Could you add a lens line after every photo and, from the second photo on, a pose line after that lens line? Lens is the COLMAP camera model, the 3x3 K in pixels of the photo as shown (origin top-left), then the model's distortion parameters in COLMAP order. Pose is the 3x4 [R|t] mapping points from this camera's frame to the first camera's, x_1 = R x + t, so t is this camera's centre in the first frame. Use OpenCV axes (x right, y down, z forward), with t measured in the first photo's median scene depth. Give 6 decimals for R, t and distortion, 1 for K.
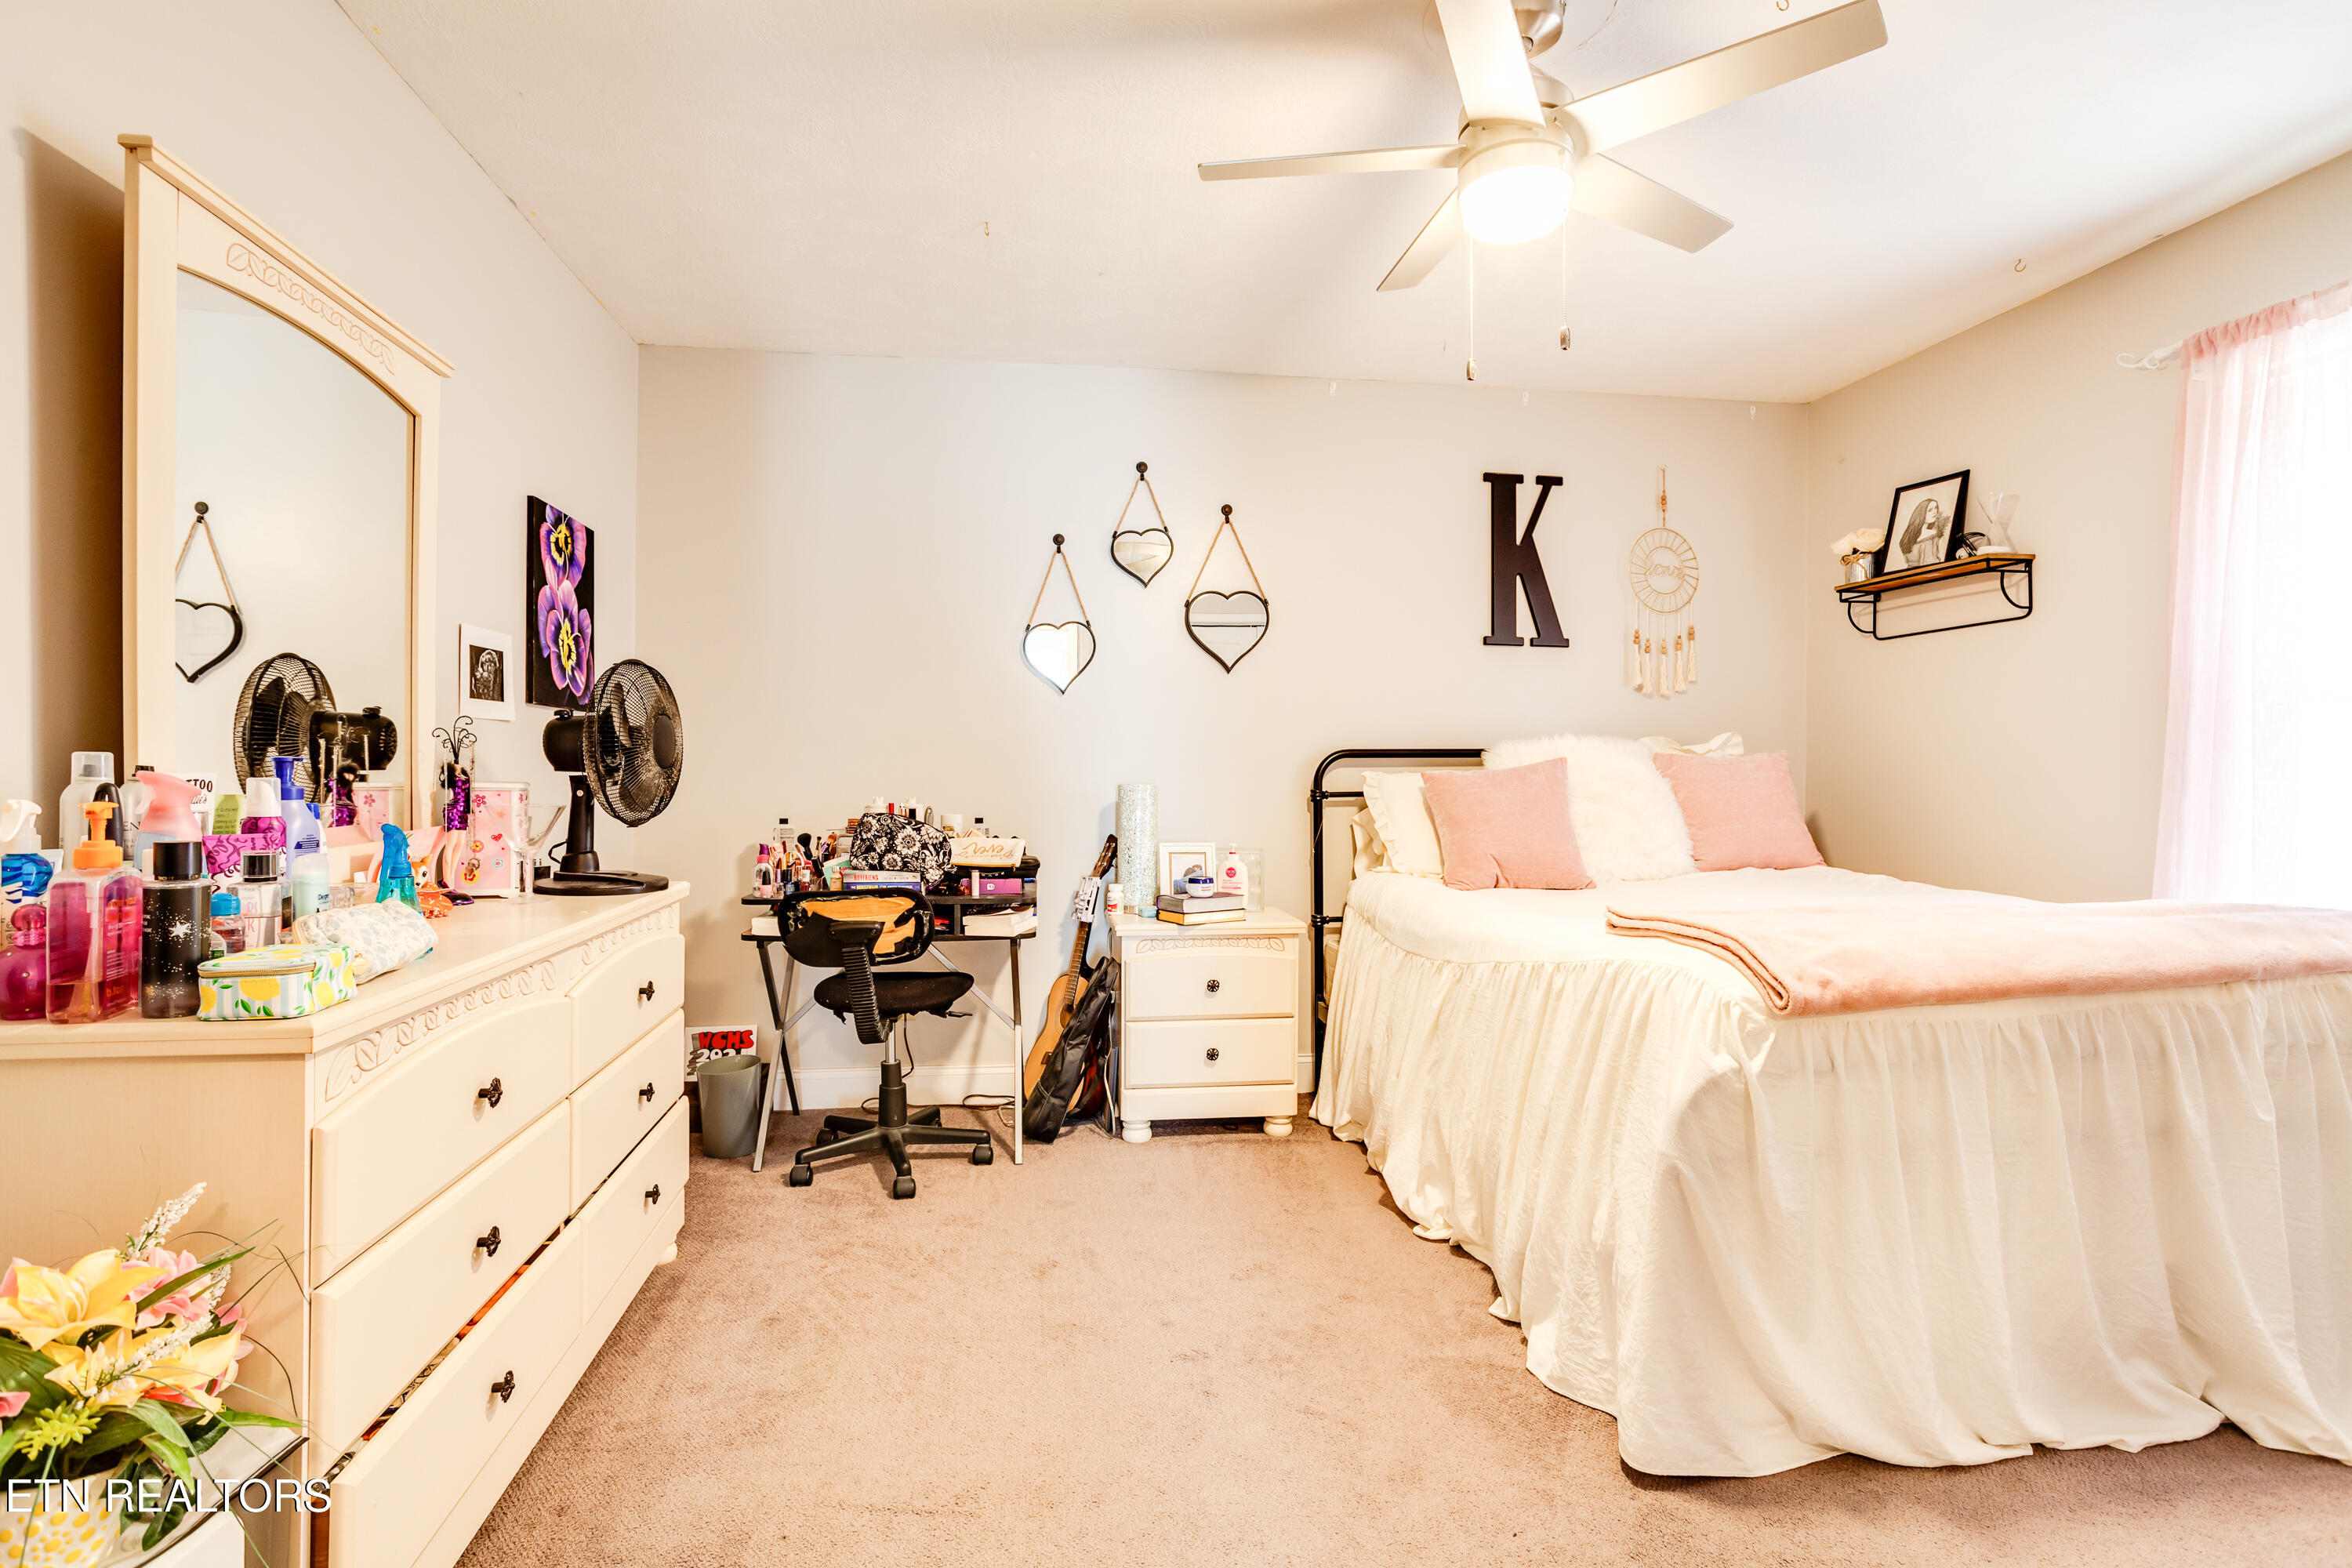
lens RADIAL K [[1122.8, 0, 1176.0], [0, 1122.8, 784.0], [0, 0, 1]] dist [-0.053775, 0.028460]
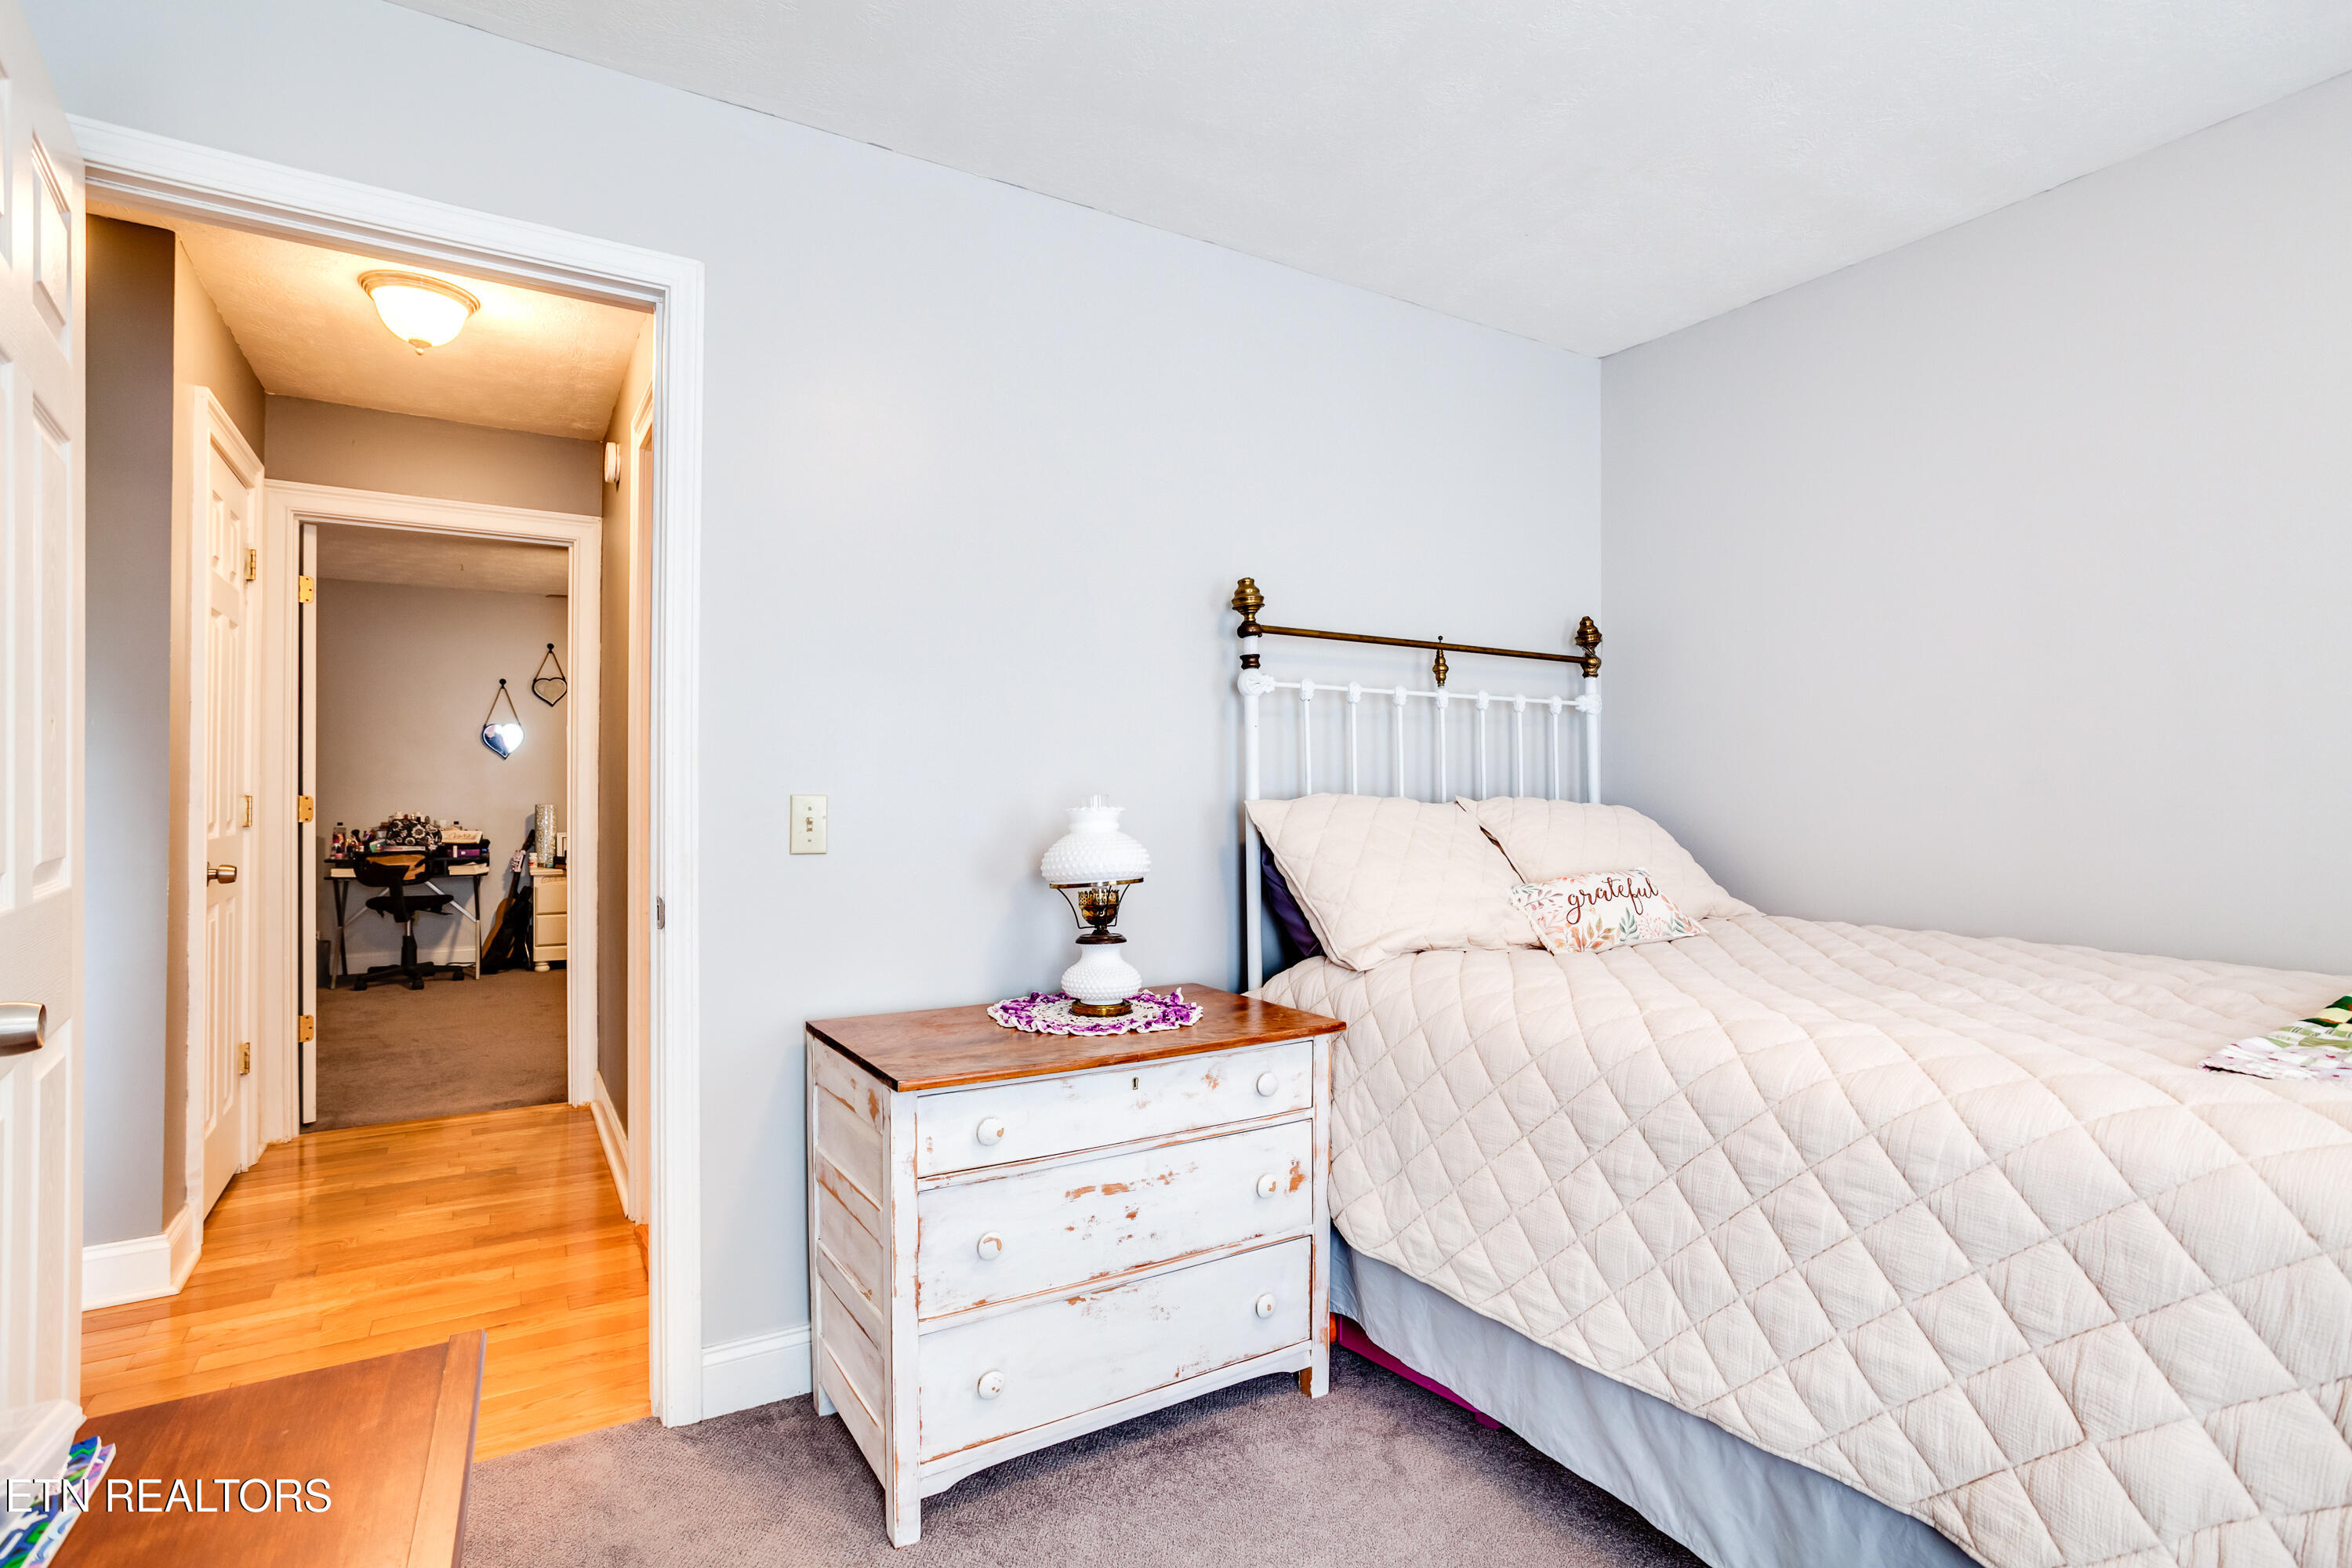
lens RADIAL K [[1122.8, 0, 1176.0], [0, 1122.8, 784.0], [0, 0, 1]] dist [-0.053775, 0.028460]
pose [[0.913198, 0.003469, 0.407500, 0.211210], [0.003157, 0.999874, -0.015586, -0.001367], [-0.407503, 0.015520, 0.913072, -1.432730]]
